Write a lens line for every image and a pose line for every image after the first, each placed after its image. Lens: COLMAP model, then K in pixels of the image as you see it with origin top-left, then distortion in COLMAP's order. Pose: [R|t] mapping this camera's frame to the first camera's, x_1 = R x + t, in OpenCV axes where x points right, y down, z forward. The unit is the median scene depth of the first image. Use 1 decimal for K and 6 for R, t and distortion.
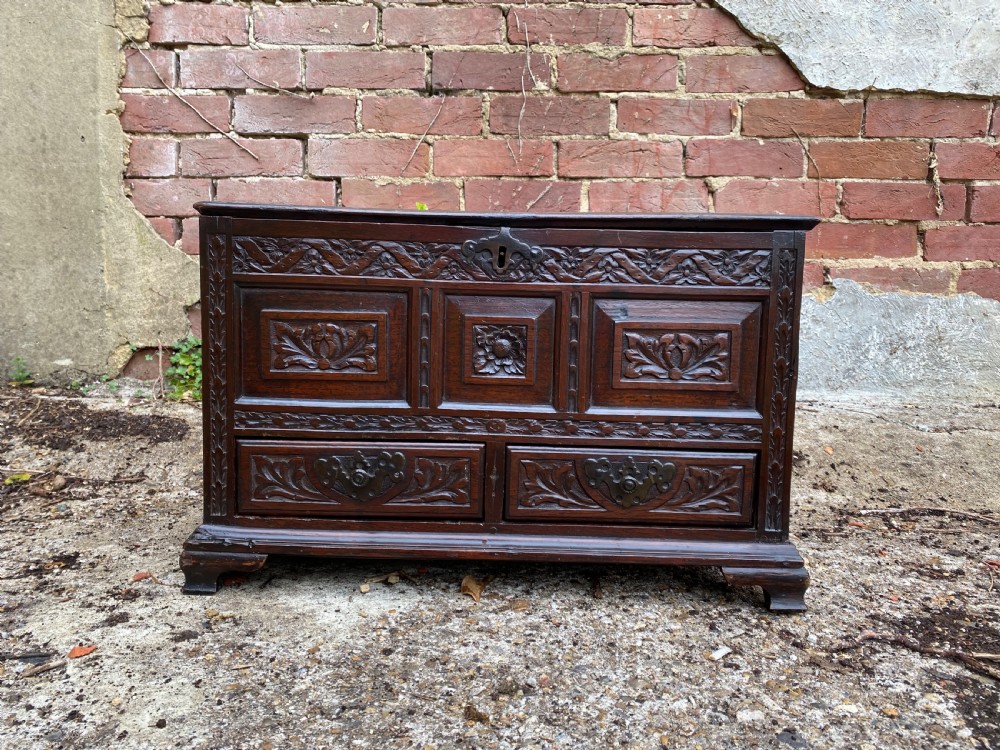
lens RADIAL K [[768.8, 0, 508.9], [0, 768.8, 368.6], [0, 0, 1]] dist [0.003675, 0.005044]
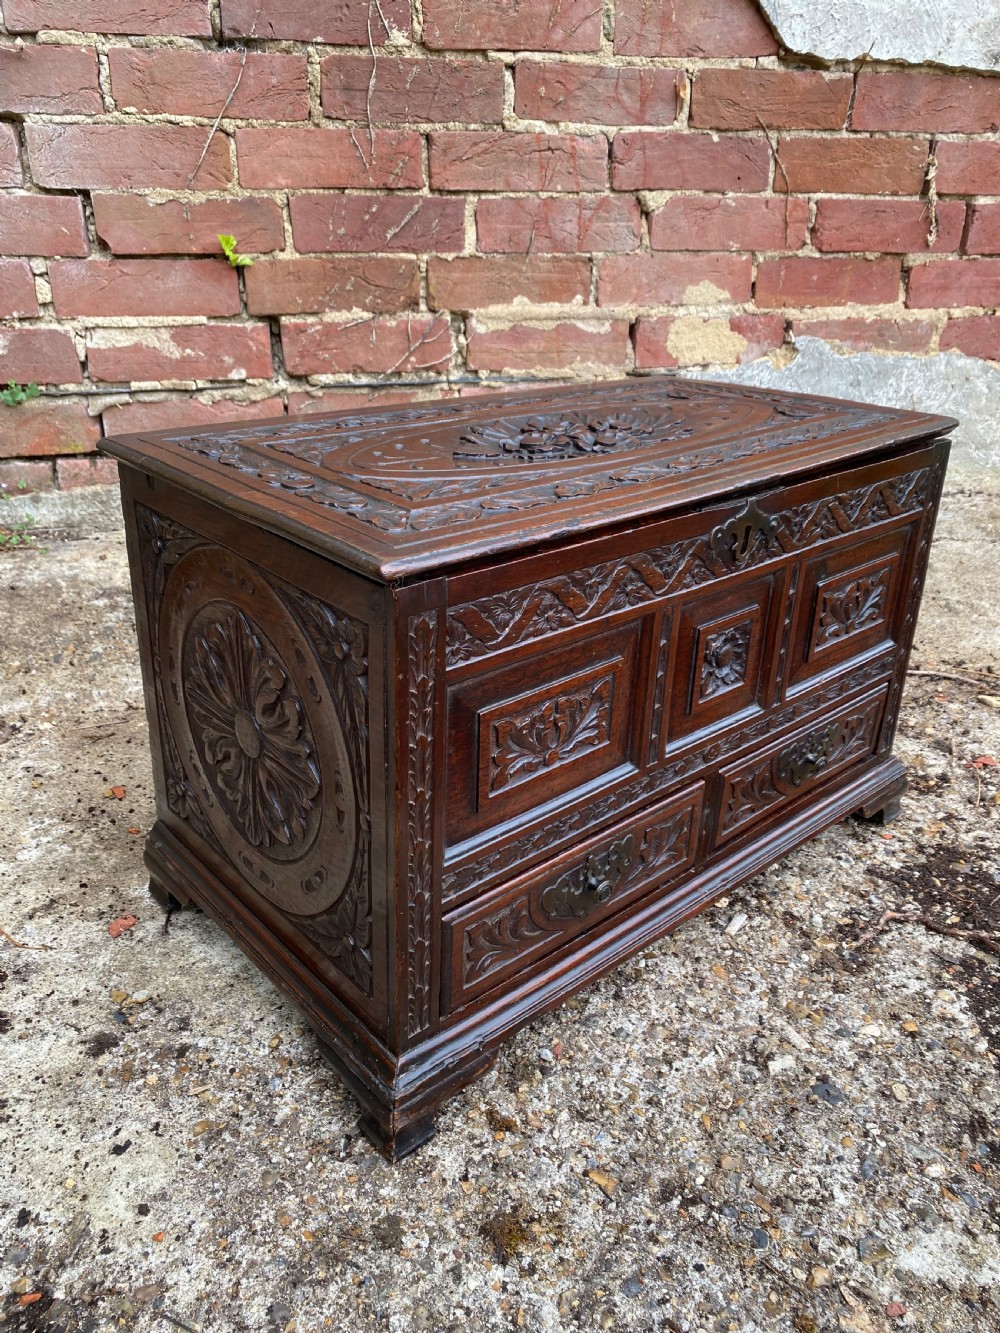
lens RADIAL K [[1024.8, 0, 518.3], [0, 1024.8, 651.9], [0, 0, 1]] dist [0.003675, 0.005044]
pose [[0.976474, -0.087545, 0.197064, -0.154837], [0.018730, 0.944859, 0.326941, -0.334608], [-0.214820, -0.315559, 0.924270, 0.048288]]
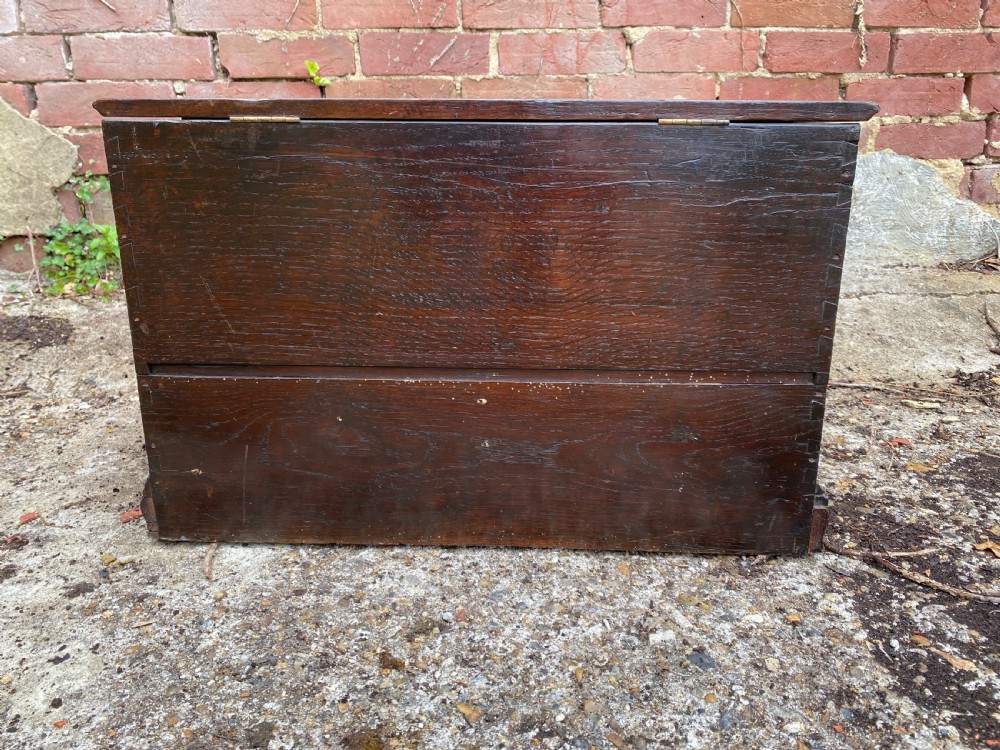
lens RADIAL K [[768.8, 0, 505.8], [0, 768.8, 367.5], [0, 0, 1]] dist [0.003675, 0.005044]
pose [[0.994653, -0.050674, 0.089984, 0.024956], [0.031735, 0.979157, 0.200612, -0.082773], [-0.098274, -0.196683, 0.975530, 0.071084]]
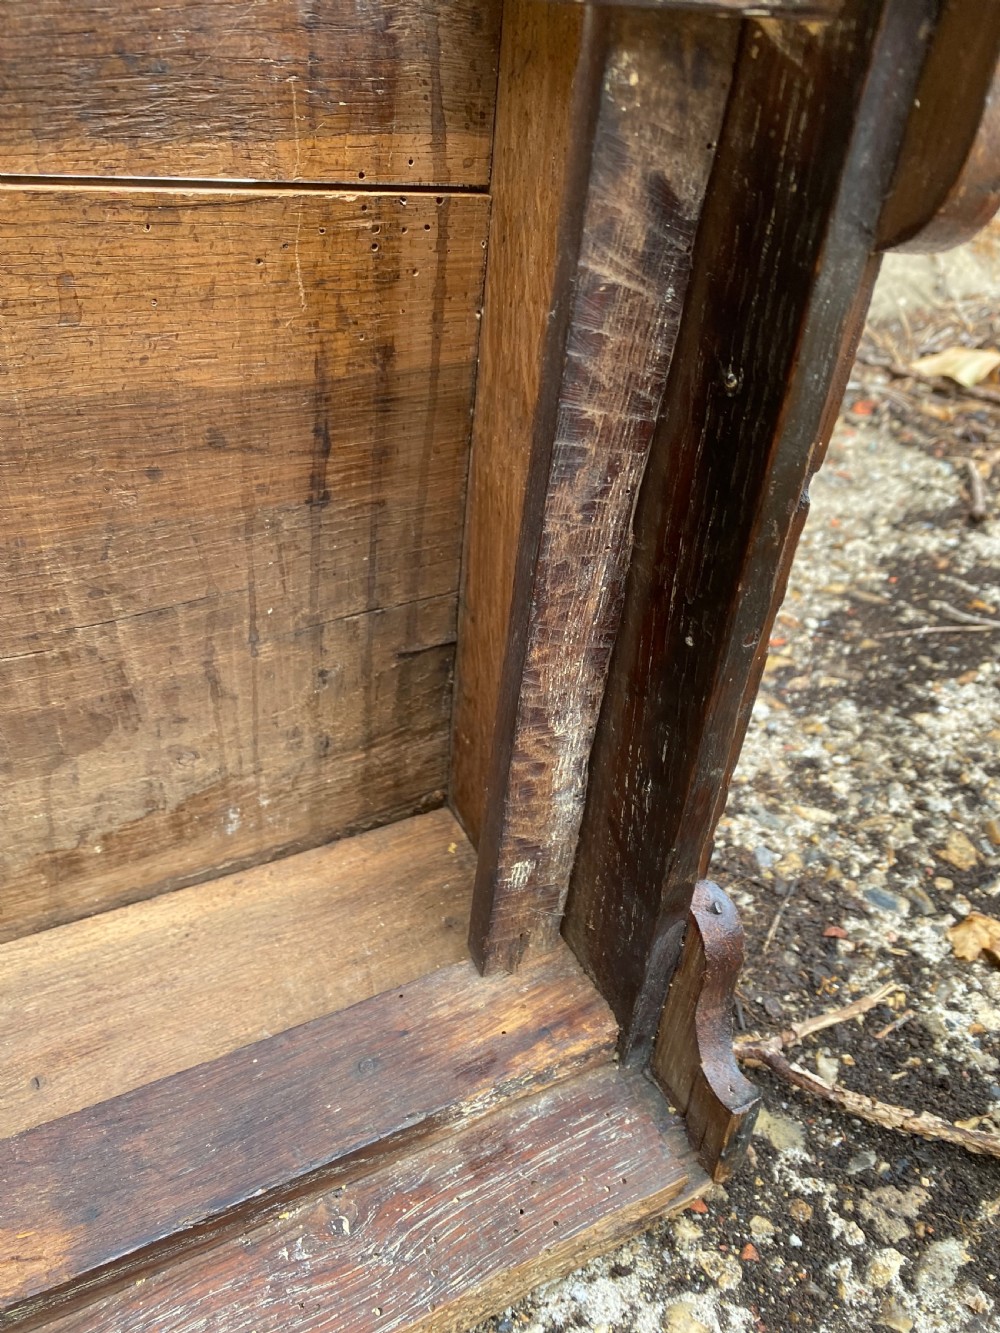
lens RADIAL K [[1024.8, 0, 512.7], [0, 1024.8, 671.2], [0, 0, 1]] dist [0.003675, 0.005044]
pose [[0.869844, -0.252569, 0.423770, 0.291855], [-0.003653, 0.855682, 0.517488, -0.044992], [-0.493314, -0.451682, 0.743387, 0.672222]]
